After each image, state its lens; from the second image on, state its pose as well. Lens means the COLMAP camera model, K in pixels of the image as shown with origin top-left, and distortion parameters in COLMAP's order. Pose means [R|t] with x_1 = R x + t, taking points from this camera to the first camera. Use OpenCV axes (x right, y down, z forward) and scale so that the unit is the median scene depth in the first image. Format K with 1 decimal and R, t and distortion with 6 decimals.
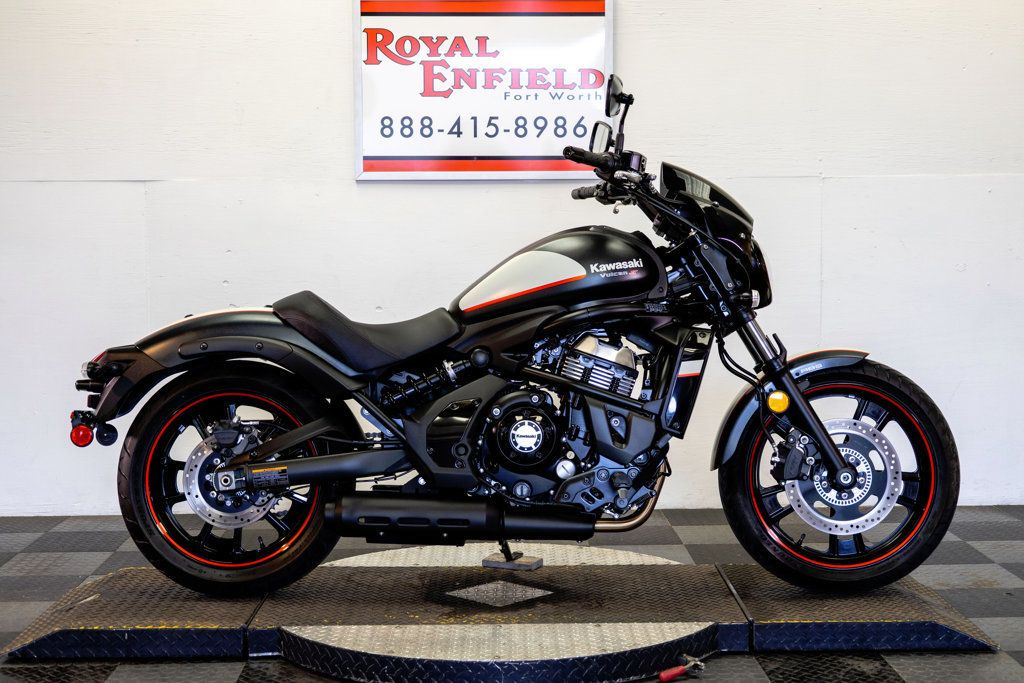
lens RADIAL K [[1513.9, 0, 516.7], [0, 1513.9, 339.3], [0, 0, 1]] dist [0.026101, -0.003336]
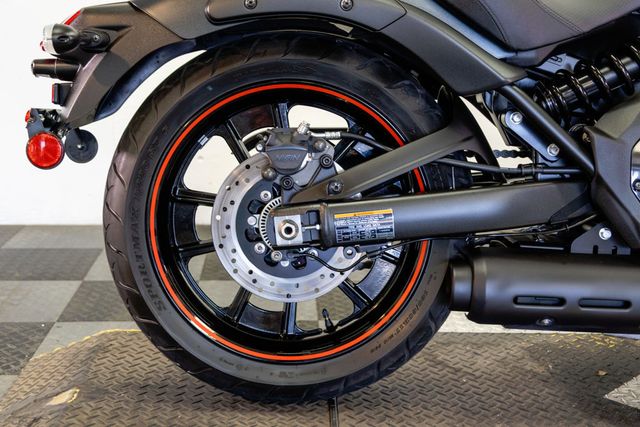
lens RADIAL K [[946.2, 0, 322.9], [0, 946.2, 212.1], [0, 0, 1]] dist [0.026101, -0.003336]
pose [[0.999615, 0.013795, 0.024072, -0.179278], [-0.017359, 0.987799, 0.154762, 0.026380], [-0.021644, -0.155120, 0.987658, 0.602091]]
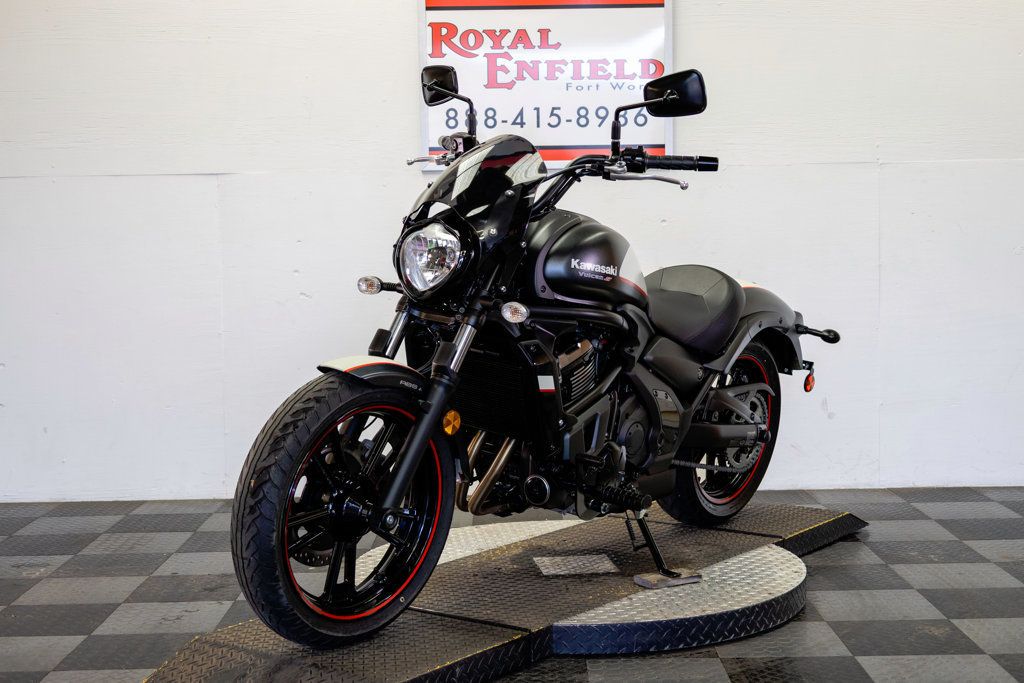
lens RADIAL K [[1513.9, 0, 516.7], [0, 1513.9, 339.3], [0, 0, 1]] dist [0.026101, -0.003336]
pose [[0.999649, -0.008264, -0.025165, -0.023191], [0.008189, 0.999962, -0.003073, 0.016900], [0.025189, 0.002866, 0.999679, -0.030008]]
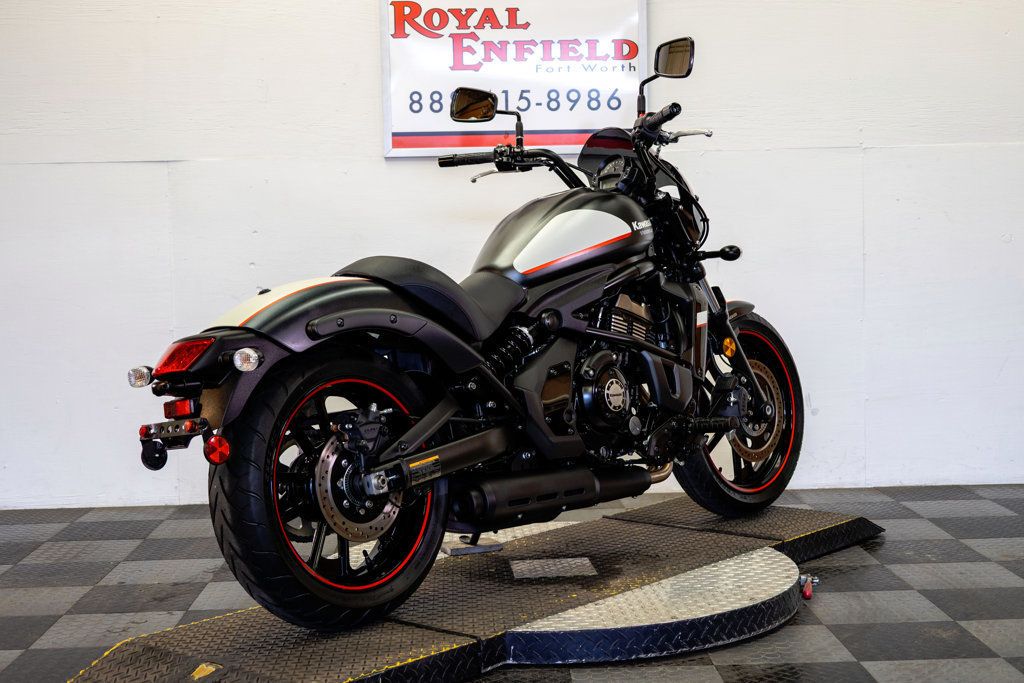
lens RADIAL K [[1513.9, 0, 516.7], [0, 1513.9, 339.3], [0, 0, 1]] dist [0.026101, -0.003336]
pose [[0.999884, -0.015109, 0.001653, -0.033179], [0.015128, 0.999815, -0.011851, 0.033191], [-0.001473, 0.011875, 0.999928, 0.037610]]
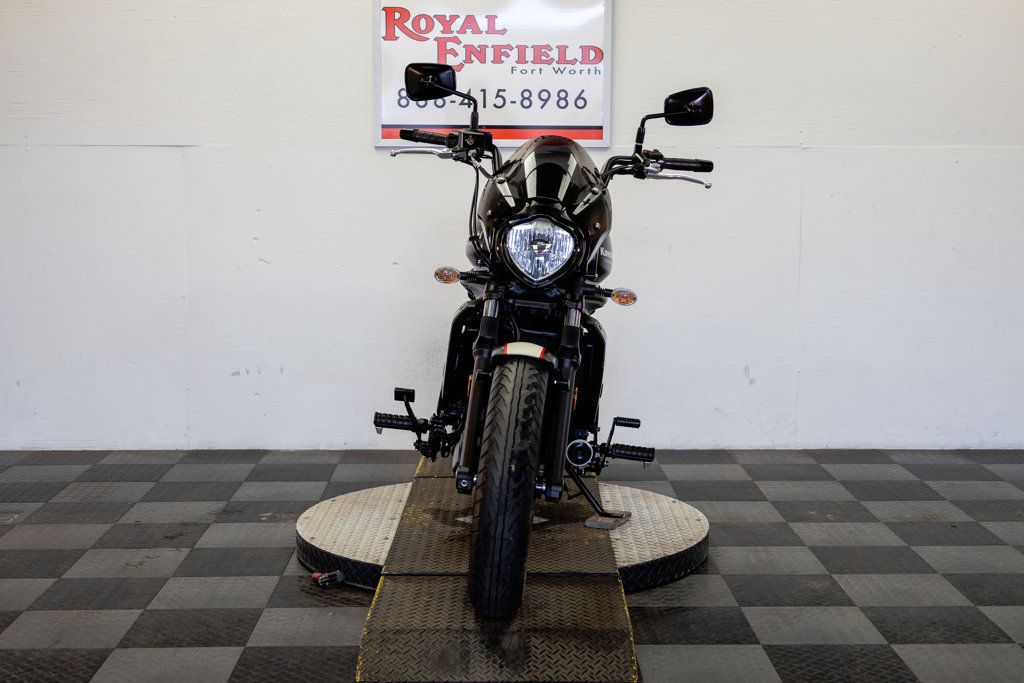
lens RADIAL K [[1513.9, 0, 516.7], [0, 1513.9, 339.3], [0, 0, 1]] dist [0.026101, -0.003336]
pose [[0.999934, 0.009424, -0.006519, 0.006196], [-0.009176, 0.999270, 0.037083, -0.010243], [0.006863, -0.037020, 0.999291, -0.129413]]
